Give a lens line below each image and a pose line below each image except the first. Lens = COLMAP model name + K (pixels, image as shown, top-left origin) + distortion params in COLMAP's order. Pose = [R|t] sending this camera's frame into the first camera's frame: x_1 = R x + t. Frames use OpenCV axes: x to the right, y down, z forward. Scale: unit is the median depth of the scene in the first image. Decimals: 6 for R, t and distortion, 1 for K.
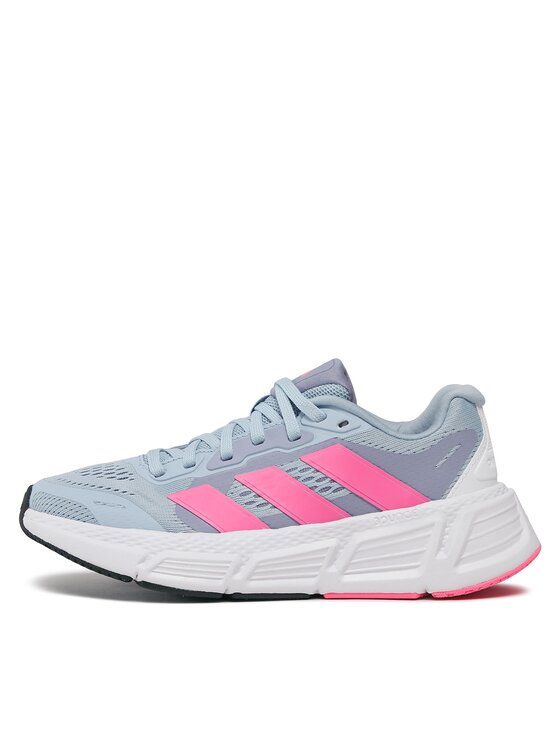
lens RADIAL K [[1810.4, 0, 280.3], [0, 1810.4, 374.0], [0, 0, 1]] dist [0.009664, 0.000000]
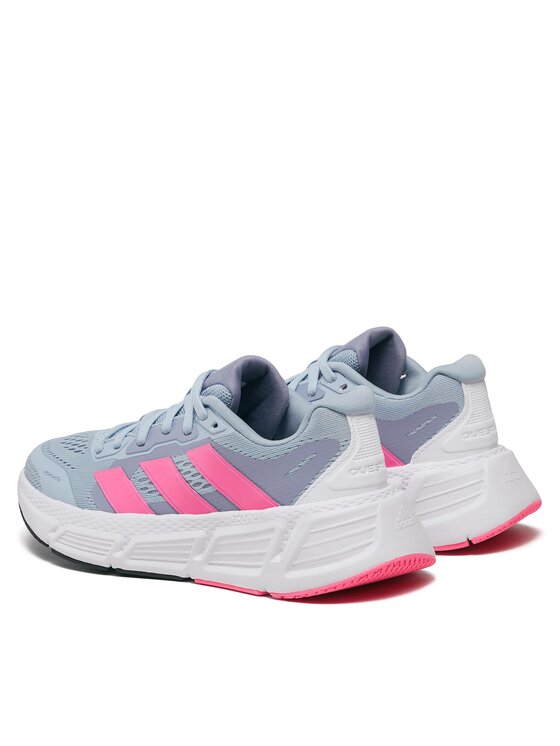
lens RADIAL K [[3068.6, 0, 279.9], [0, 3068.6, 372.6], [0, 0, 1]] dist [0.307163, 0.000000]
pose [[0.696500, 0.103178, -0.710100, 1.356110], [0.037329, 0.983058, 0.179453, -0.329736], [0.716585, -0.151496, 0.680849, -0.205471]]
